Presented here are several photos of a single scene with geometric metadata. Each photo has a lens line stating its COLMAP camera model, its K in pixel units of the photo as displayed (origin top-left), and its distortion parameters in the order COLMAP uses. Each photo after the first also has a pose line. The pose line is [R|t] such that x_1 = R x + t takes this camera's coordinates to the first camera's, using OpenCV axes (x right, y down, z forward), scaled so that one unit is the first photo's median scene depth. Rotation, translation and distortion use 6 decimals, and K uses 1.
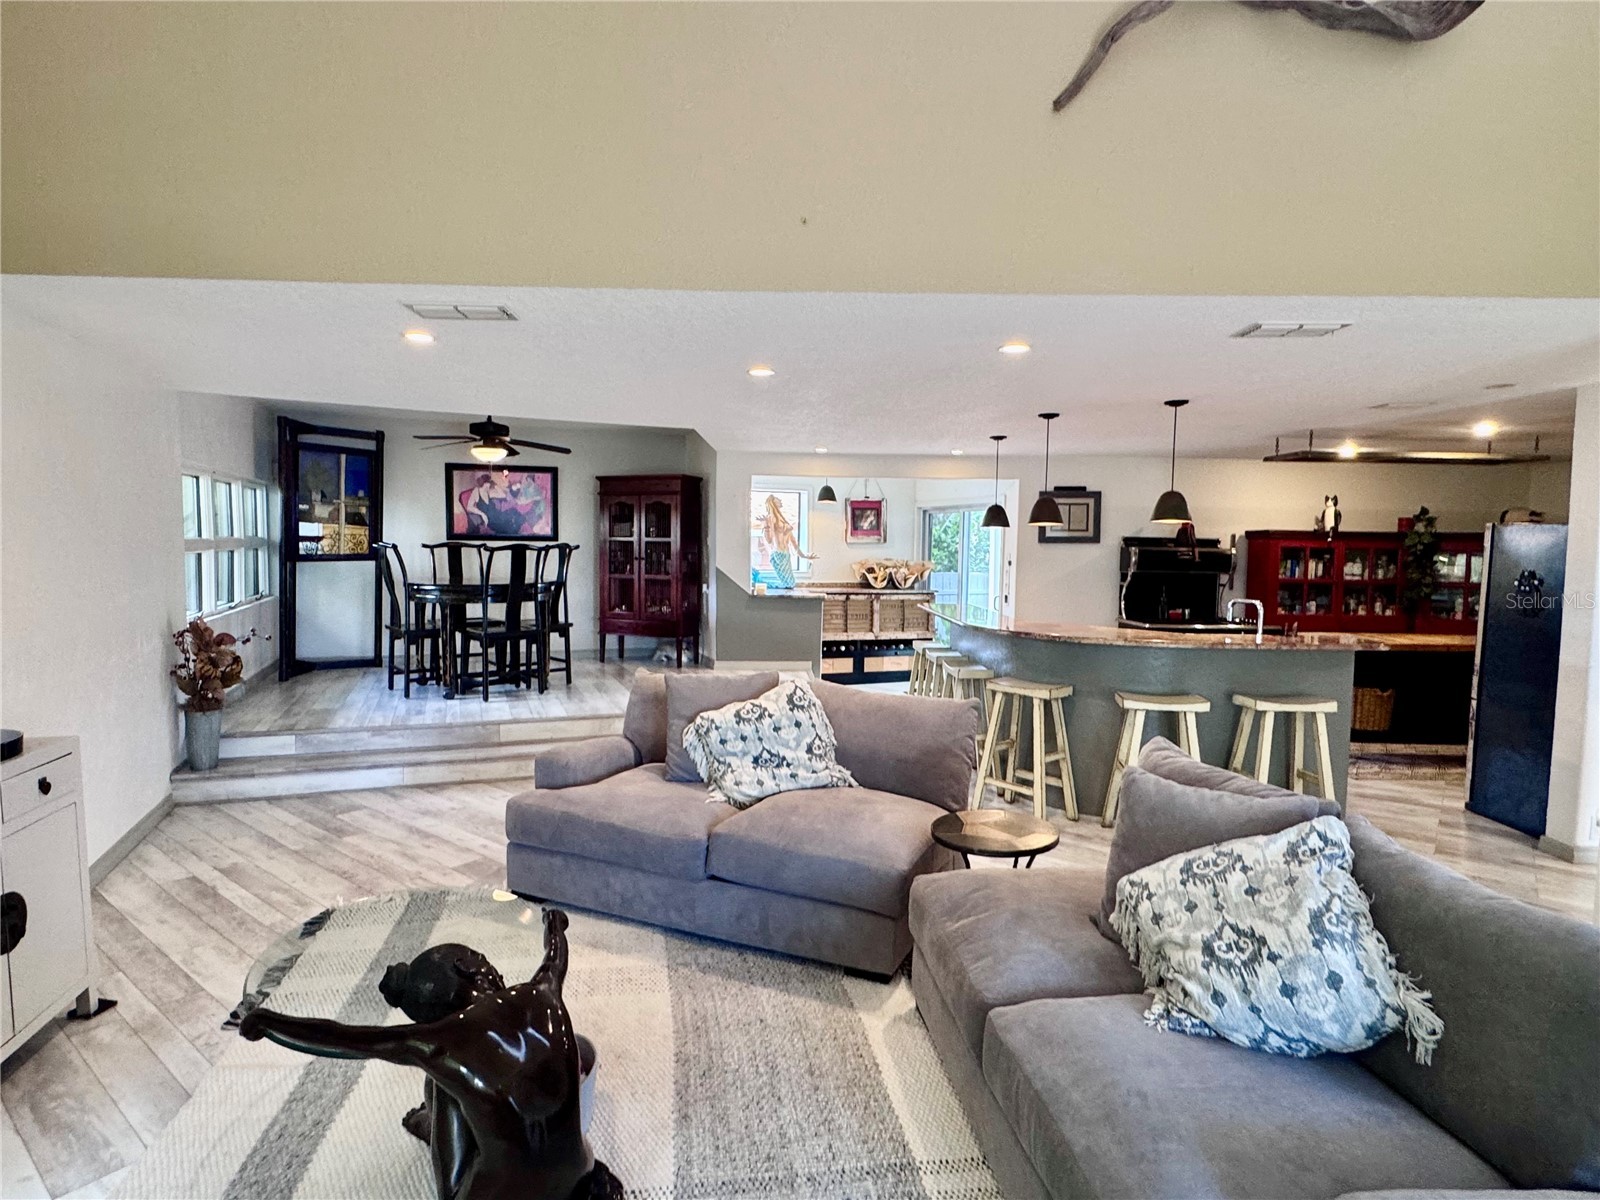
lens RADIAL K [[865.4, 0, 793.0], [0, 865.4, 603.1], [0, 0, 1]] dist [-0.003048, 0.001359]
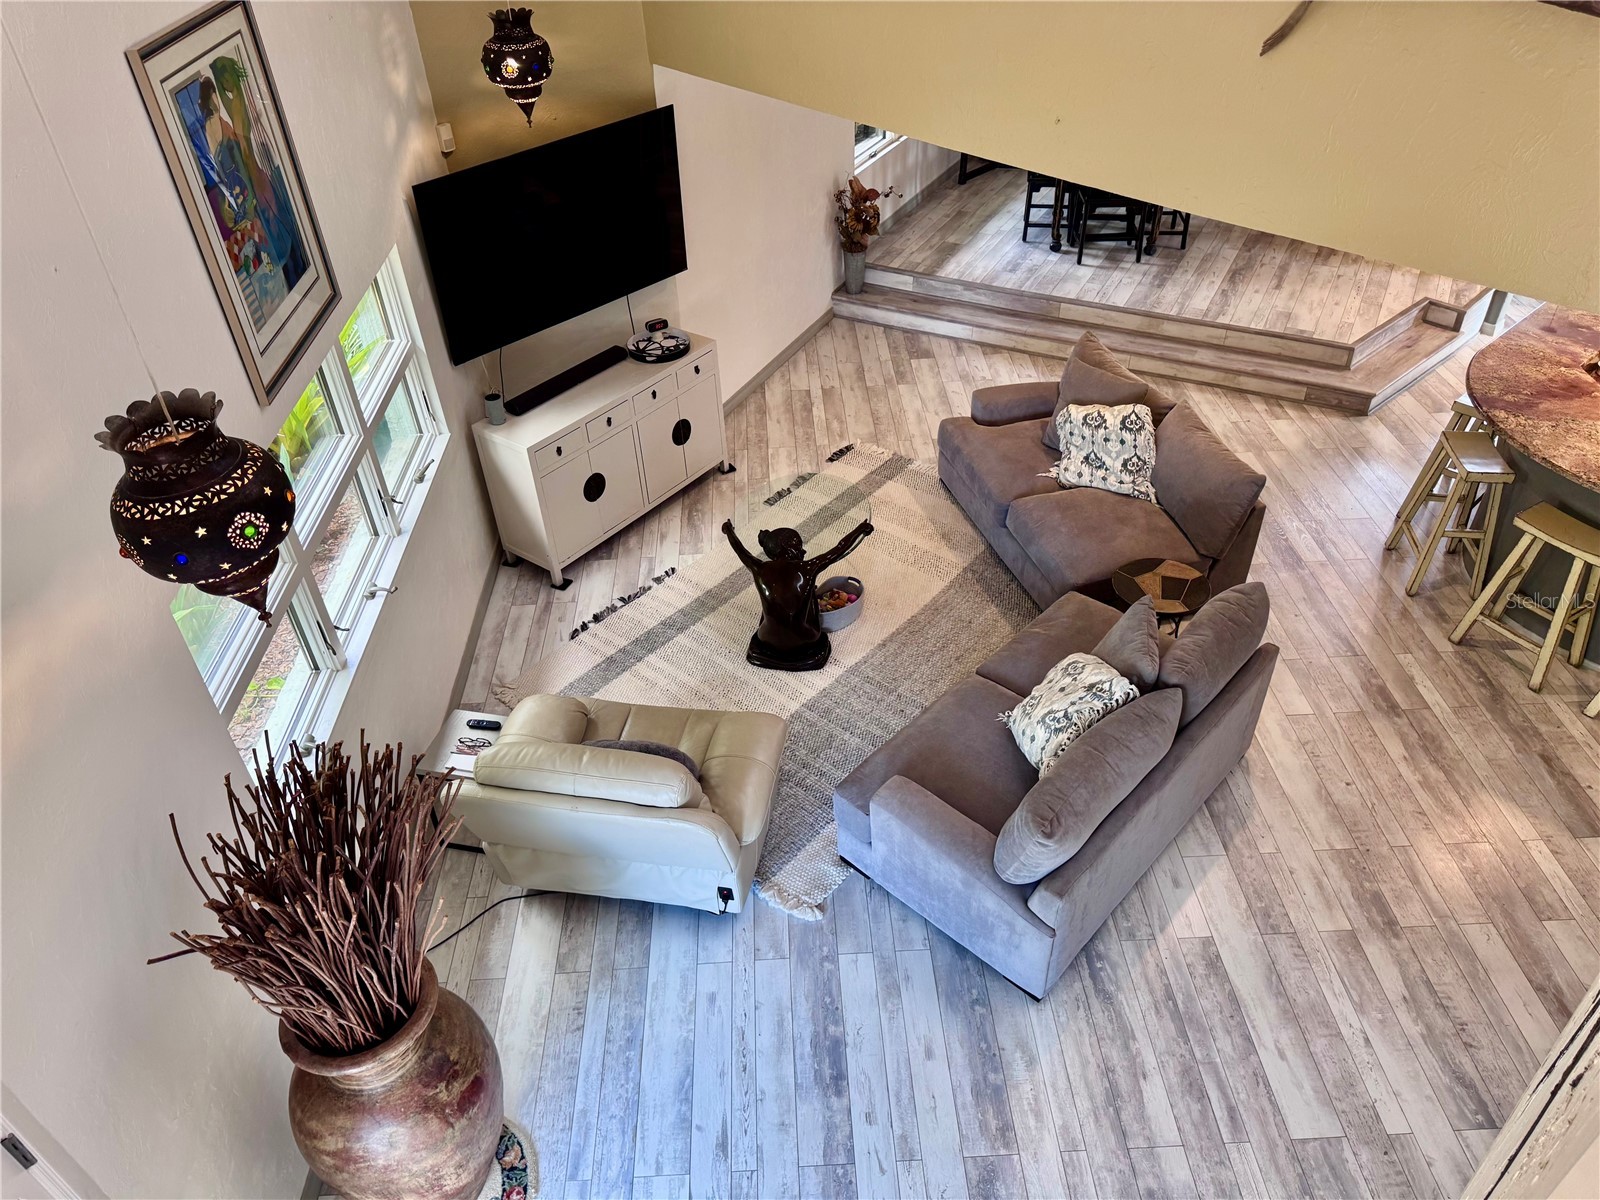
lens RADIAL K [[1118.7, 0, 801.7], [0, 1118.7, 605.7], [0, 0, 1]] dist [0.130024, -0.152740]
pose [[0.659992, 0.443131, -0.606668, 0.388688], [-0.015983, 0.815619, 0.578368, -0.295006], [0.751103, -0.372022, 0.545385, -0.157627]]
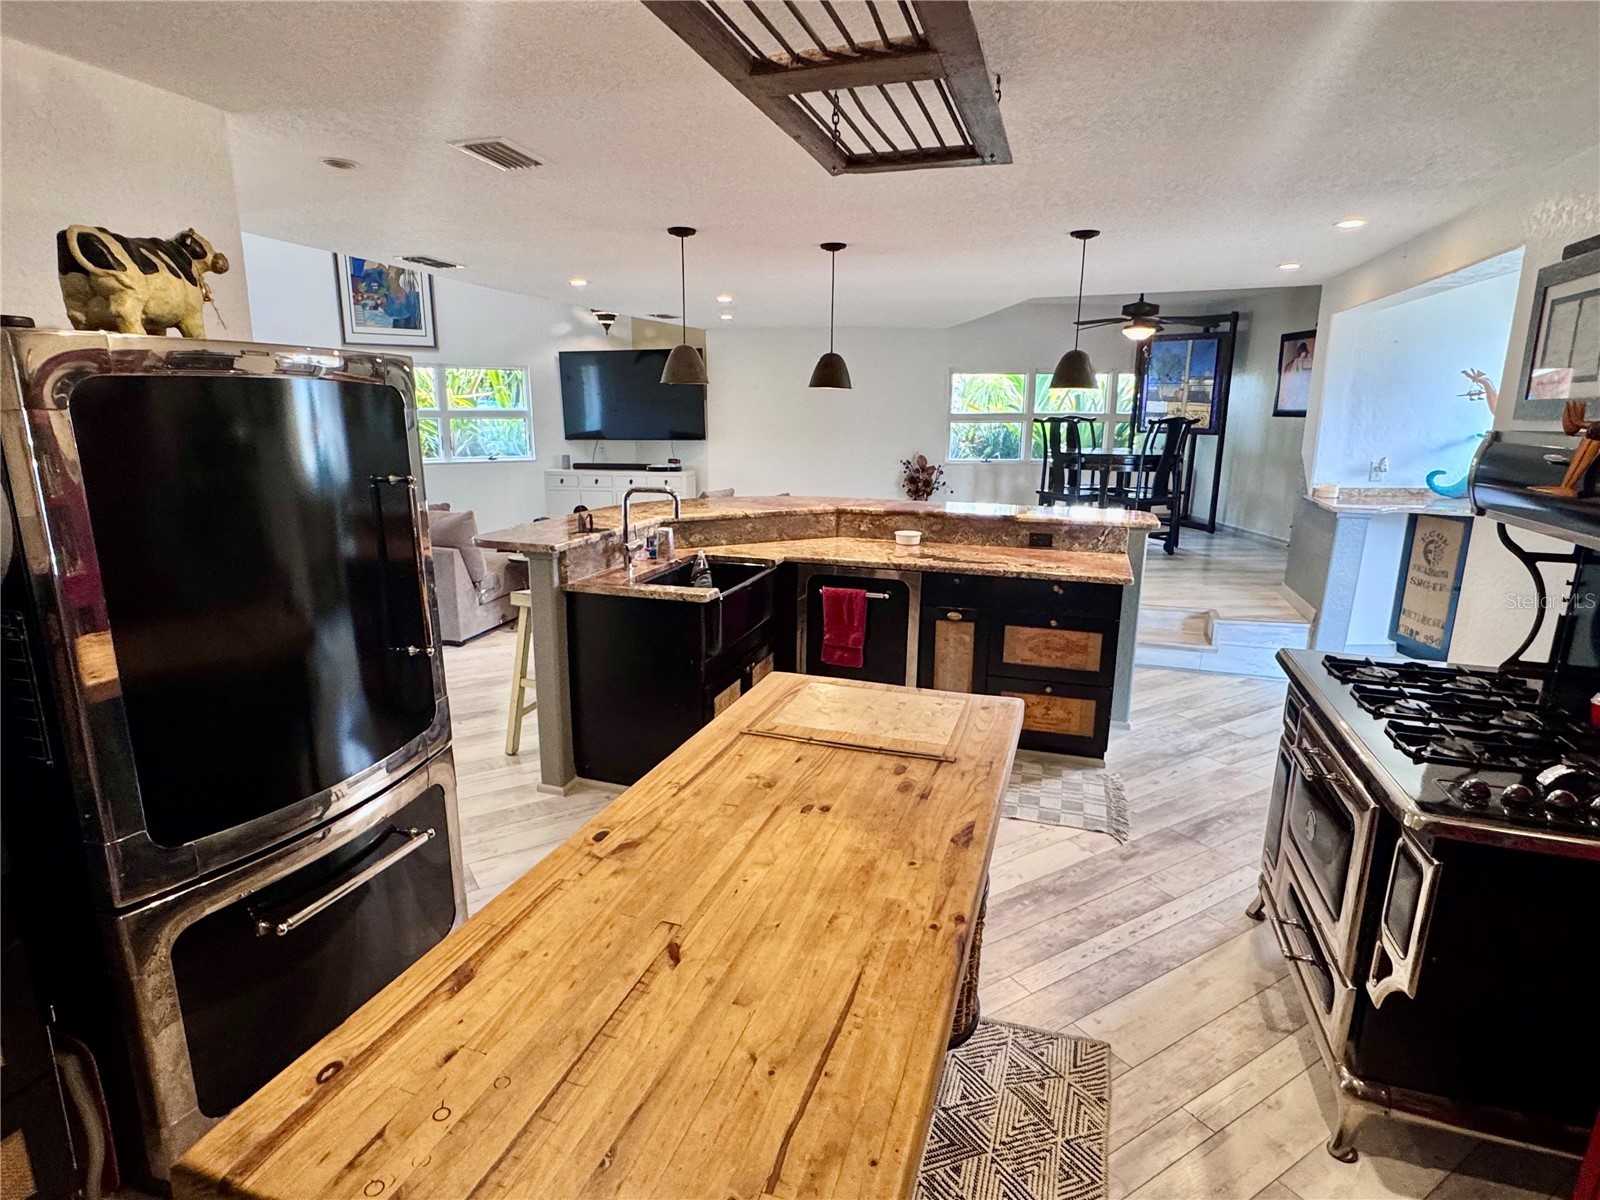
lens RADIAL K [[865.4, 0, 793.0], [0, 865.4, 603.1], [0, 0, 1]] dist [-0.003048, 0.001359]
pose [[-0.331274, 0.195700, -0.923016, 0.778950], [-0.078129, 0.969205, 0.233534, -0.059044], [0.940294, 0.149478, -0.305783, 0.892585]]
